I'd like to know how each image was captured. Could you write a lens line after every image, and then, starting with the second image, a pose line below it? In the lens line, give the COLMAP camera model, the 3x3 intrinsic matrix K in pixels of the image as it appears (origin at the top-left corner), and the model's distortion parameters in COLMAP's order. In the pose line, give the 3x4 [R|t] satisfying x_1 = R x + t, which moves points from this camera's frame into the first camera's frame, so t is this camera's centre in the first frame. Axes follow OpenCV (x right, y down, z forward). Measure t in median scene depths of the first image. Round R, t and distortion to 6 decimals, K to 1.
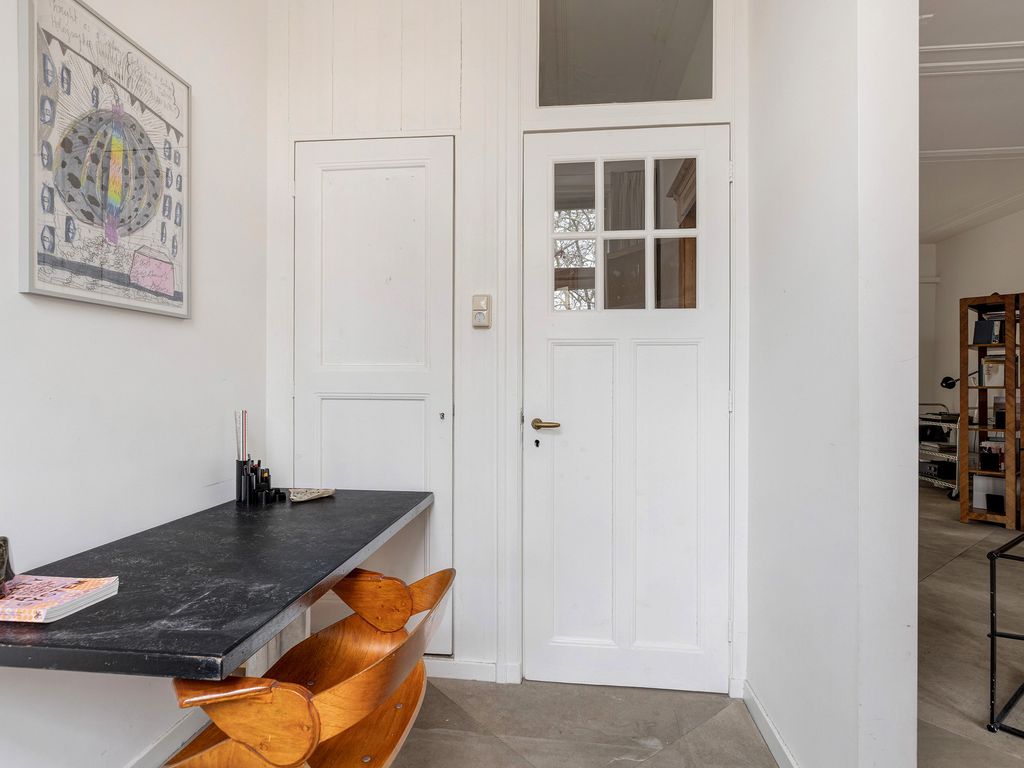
lens RADIAL K [[579.0, 0, 512.0], [0, 579.0, 384.0], [0, 0, 1]] dist [0.004741, 0.000656]
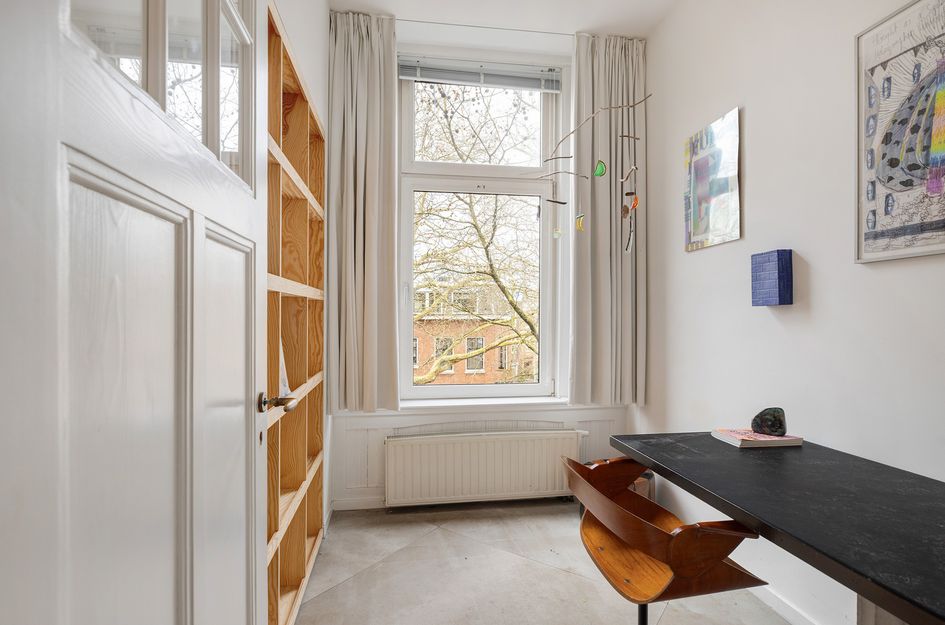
lens RADIAL K [[503.7, 0, 472.5], [0, 503.7, 312.5], [0, 0, 1]] dist [-0.000846, -0.000245]
pose [[-0.966653, -0.008291, -0.255955, 0.381496], [-0.006562, 0.999950, -0.007610, -0.018616], [0.256005, -0.005677, -0.966659, 1.816460]]
